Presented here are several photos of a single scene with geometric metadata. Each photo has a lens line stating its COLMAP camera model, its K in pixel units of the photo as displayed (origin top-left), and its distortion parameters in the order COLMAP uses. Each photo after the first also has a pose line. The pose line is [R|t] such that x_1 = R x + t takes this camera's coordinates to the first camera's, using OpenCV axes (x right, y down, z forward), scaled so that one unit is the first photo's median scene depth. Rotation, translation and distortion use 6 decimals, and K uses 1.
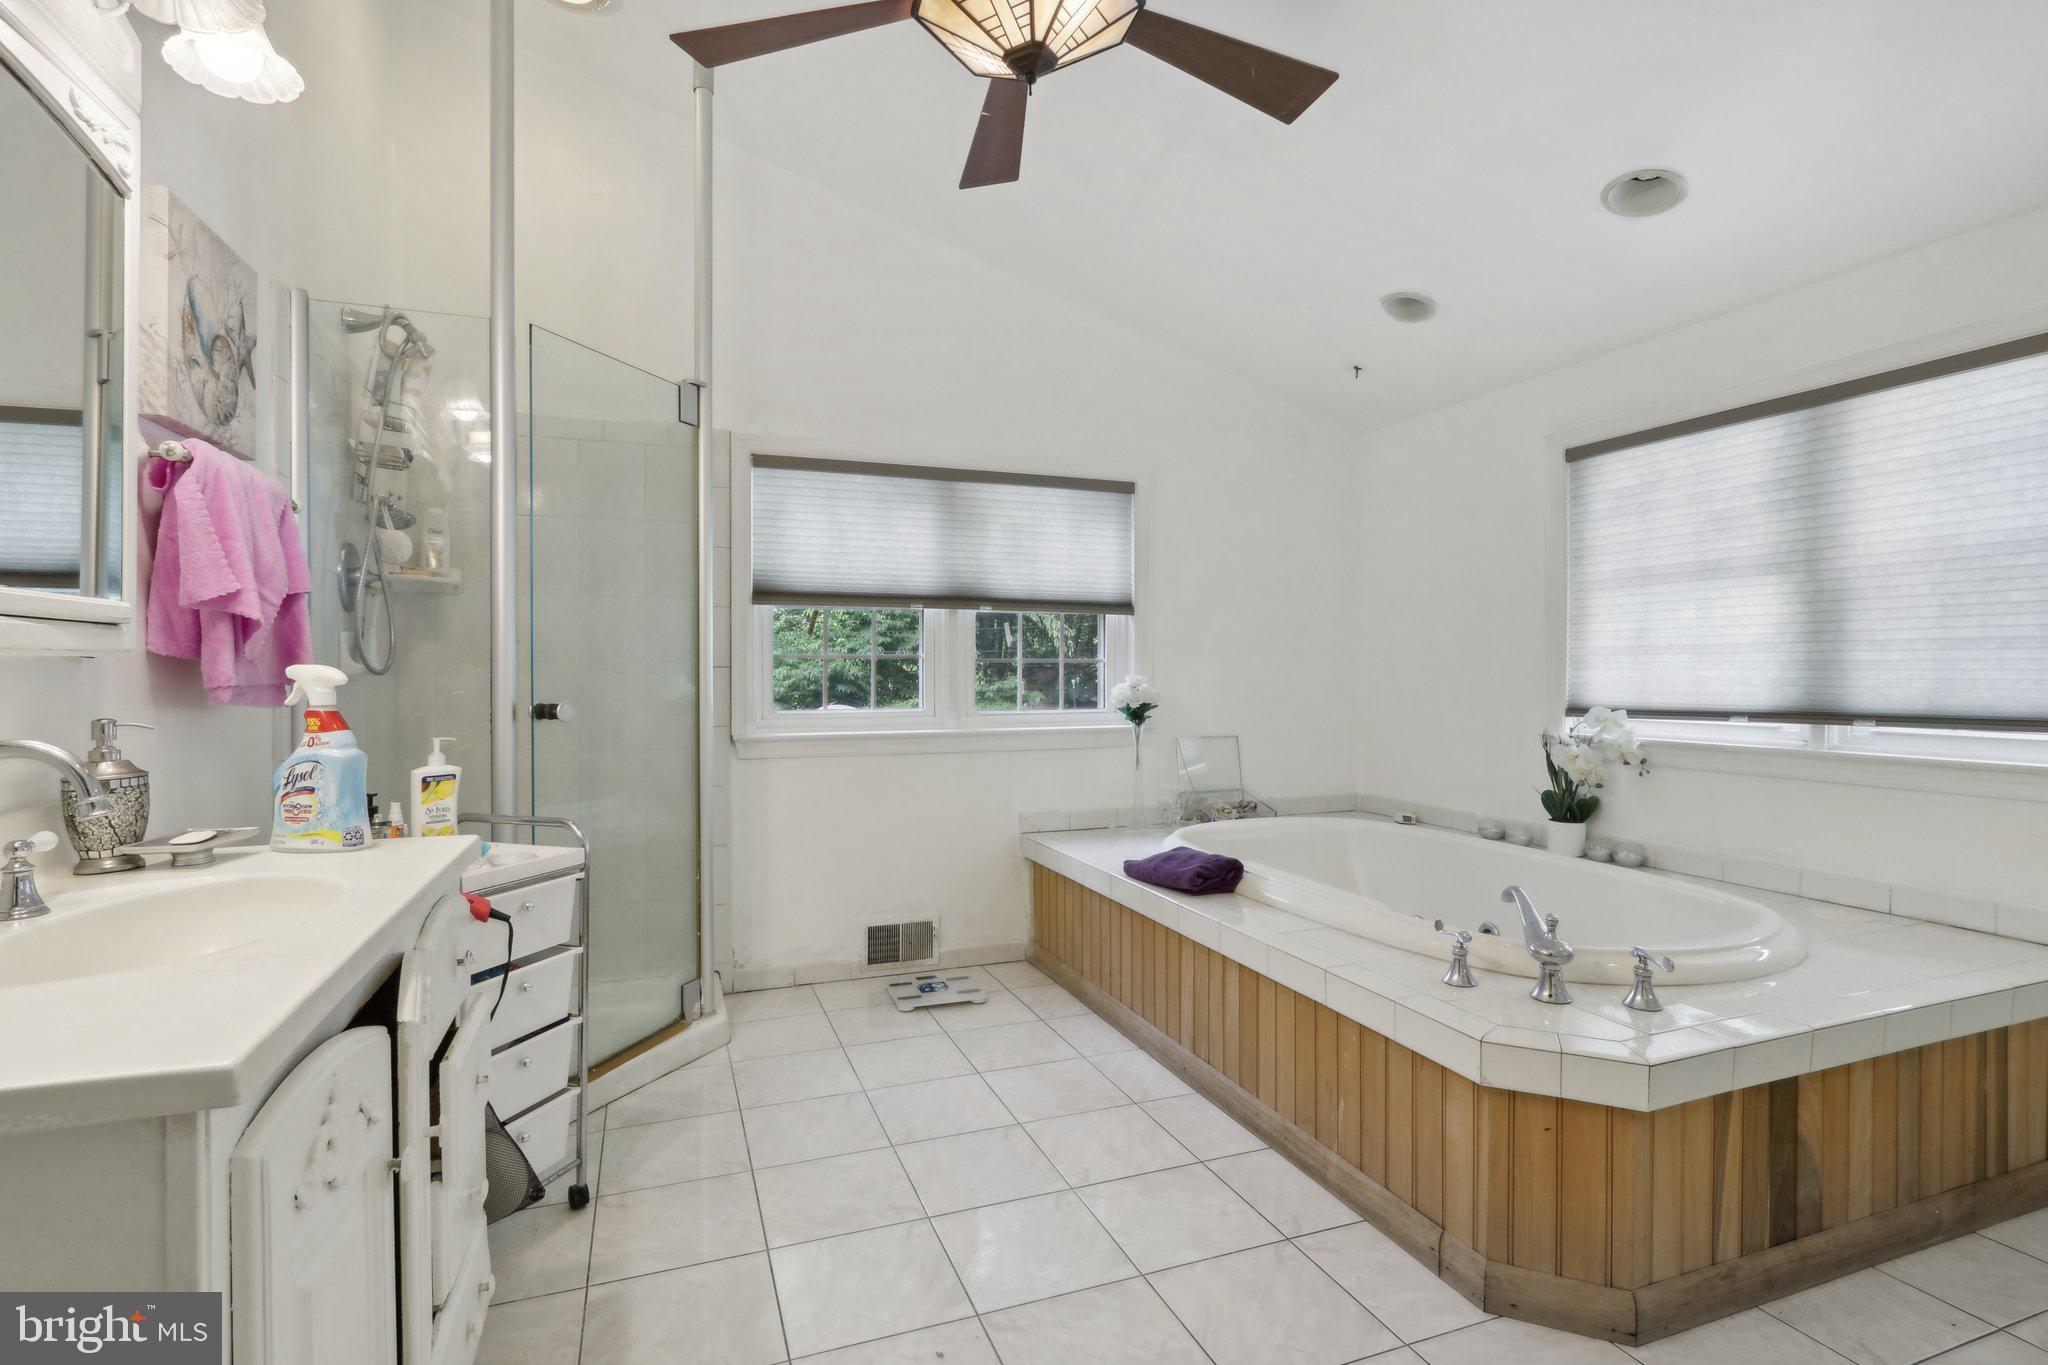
lens RADIAL K [[957.3, 0, 1024.7], [0, 957.3, 681.8], [0, 0, 1]] dist [-0.006058, 0.000806]
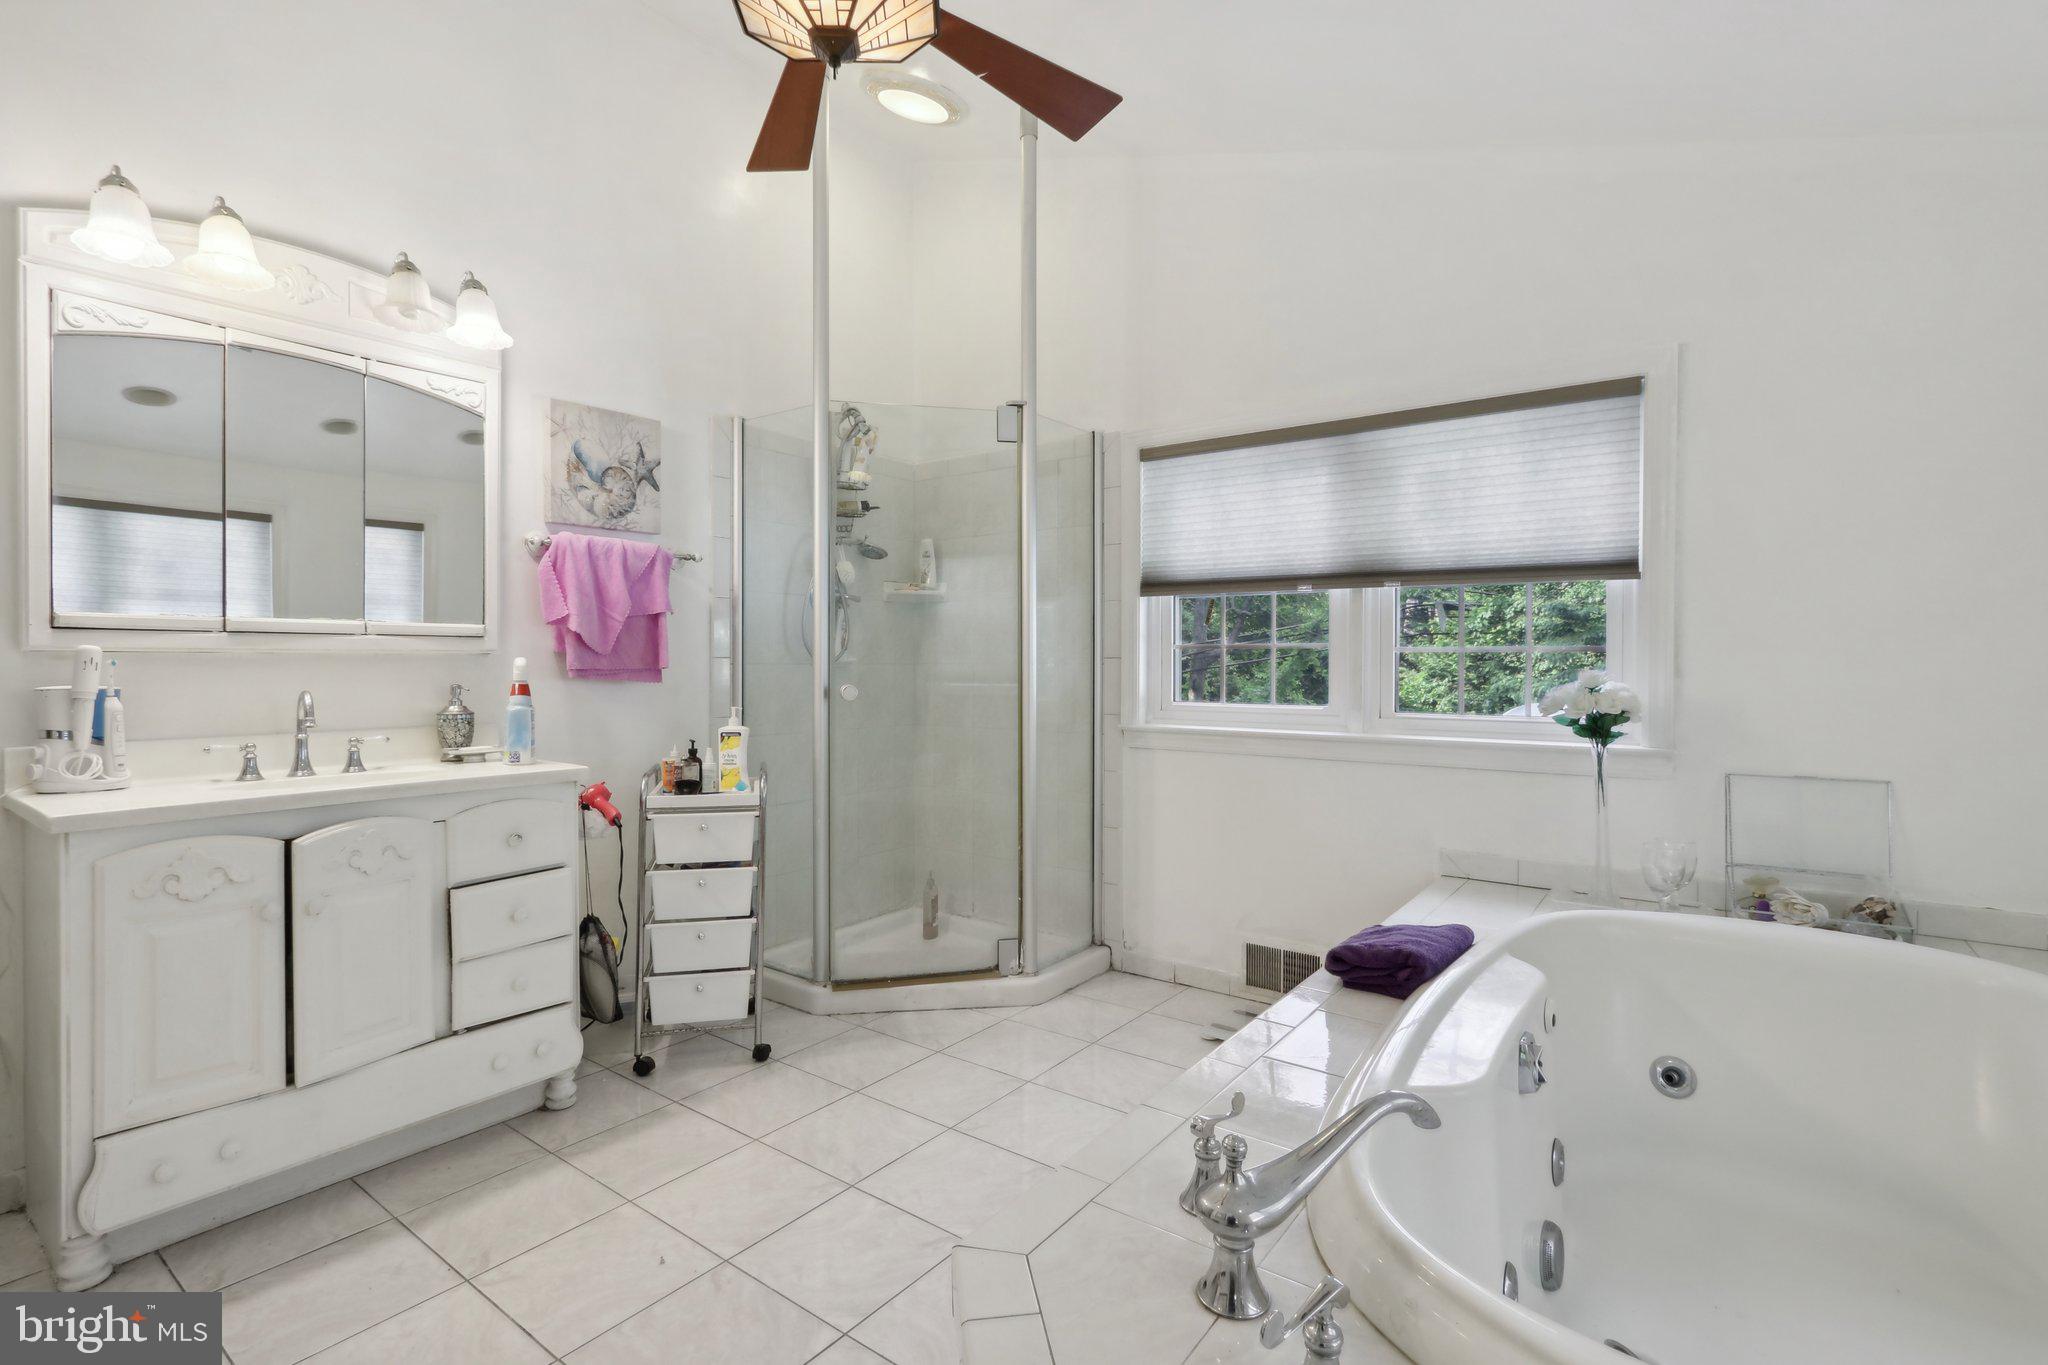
lens RADIAL K [[957.3, 0, 1027.8], [0, 957.3, 668.0], [0, 0, 1]] dist [-0.006058, 0.000806]
pose [[0.543181, 0.007201, -0.839584, 0.502869], [-0.012497, 0.999922, 0.000492, -0.003800], [0.839522, 0.010225, 0.543229, 0.339014]]
